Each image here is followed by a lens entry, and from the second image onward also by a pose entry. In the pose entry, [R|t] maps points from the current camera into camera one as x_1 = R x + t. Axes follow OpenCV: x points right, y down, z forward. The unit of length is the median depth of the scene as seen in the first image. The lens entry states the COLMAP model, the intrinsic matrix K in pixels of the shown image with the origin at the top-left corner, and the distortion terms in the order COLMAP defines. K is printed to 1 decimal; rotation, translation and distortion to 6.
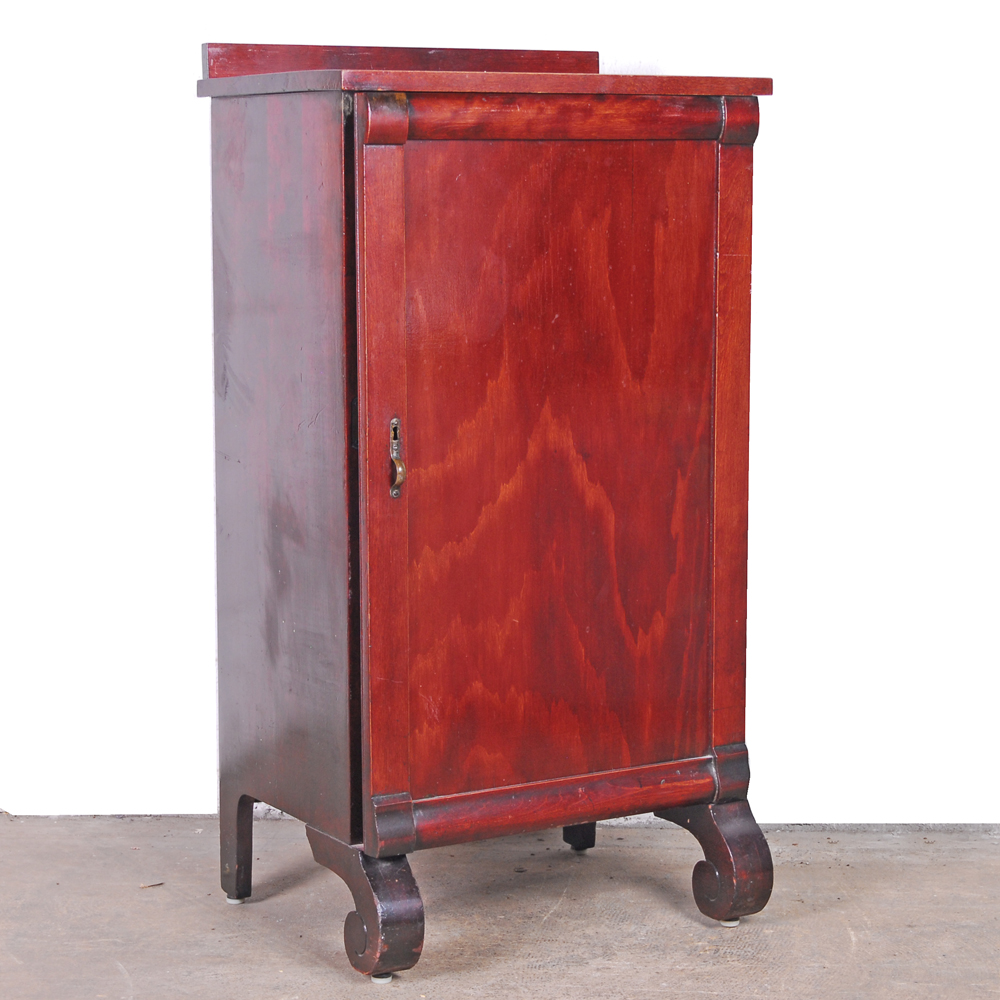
lens RADIAL K [[2414.4, 0, 490.8], [0, 2414.4, 502.0], [0, 0, 1]] dist [0.081009, 0.000000]
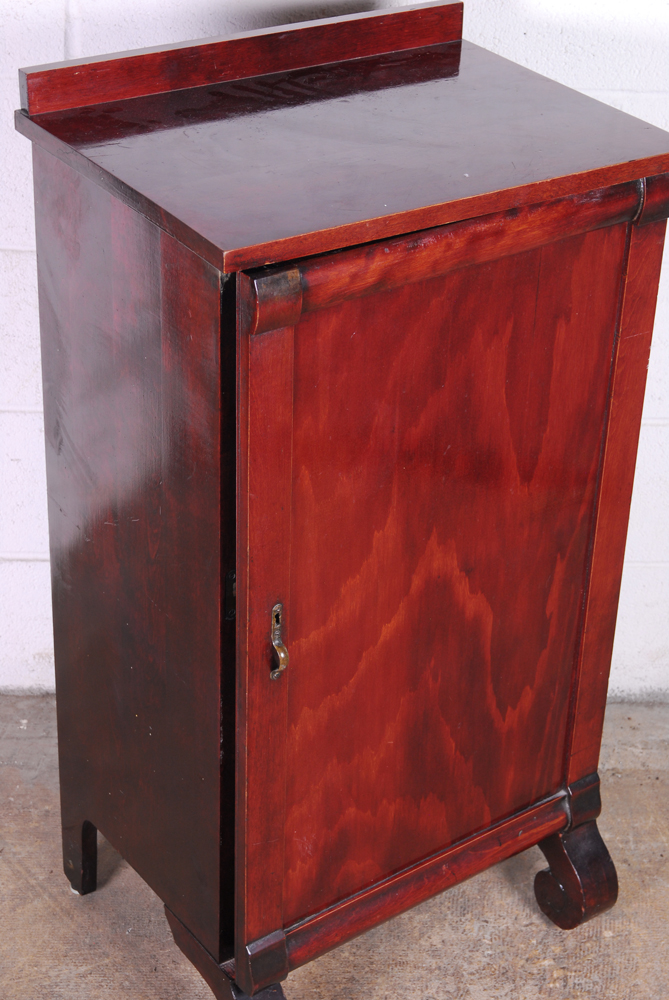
lens RADIAL K [[1891.3, 0, 342.0], [0, 1891.3, 492.6], [0, 0, 1]] dist [0.083992, 0.000000]
pose [[0.995115, -0.016441, 0.097341, -0.078211], [-0.020101, 0.931635, 0.362840, -0.306683], [-0.096652, -0.363024, 0.926753, 0.346654]]
